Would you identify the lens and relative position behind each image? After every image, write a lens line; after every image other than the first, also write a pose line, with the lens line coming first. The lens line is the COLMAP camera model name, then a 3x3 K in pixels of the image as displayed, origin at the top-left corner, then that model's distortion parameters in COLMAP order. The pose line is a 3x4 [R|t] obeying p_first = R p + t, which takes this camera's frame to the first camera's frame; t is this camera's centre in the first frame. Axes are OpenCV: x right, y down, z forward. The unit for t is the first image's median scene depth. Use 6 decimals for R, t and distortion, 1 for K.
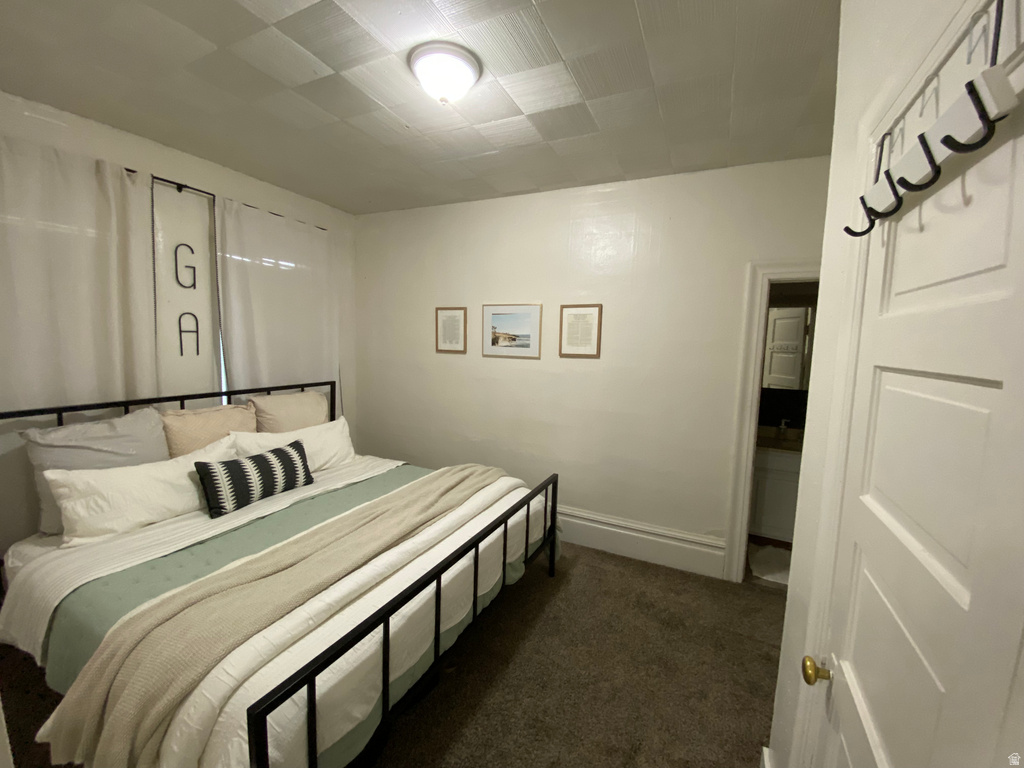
lens RADIAL K [[414.2, 0, 508.8], [0, 414.2, 382.7], [0, 0, 1]] dist [0.039460, -0.033147]
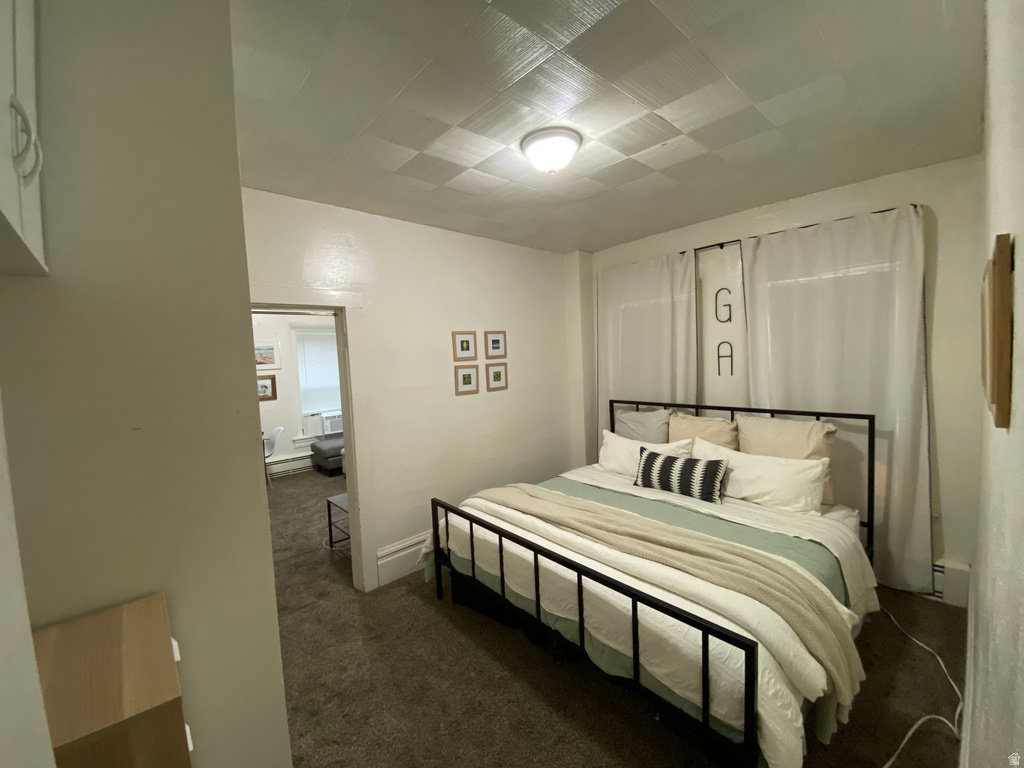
lens RADIAL K [[414.2, 0, 508.8], [0, 414.2, 382.7], [0, 0, 1]] dist [0.039460, -0.033147]
pose [[-0.378537, 0.048064, -0.924337, 0.758848], [-0.060420, 0.995238, 0.076494, -0.118120], [0.923612, 0.084804, -0.373830, 1.027967]]
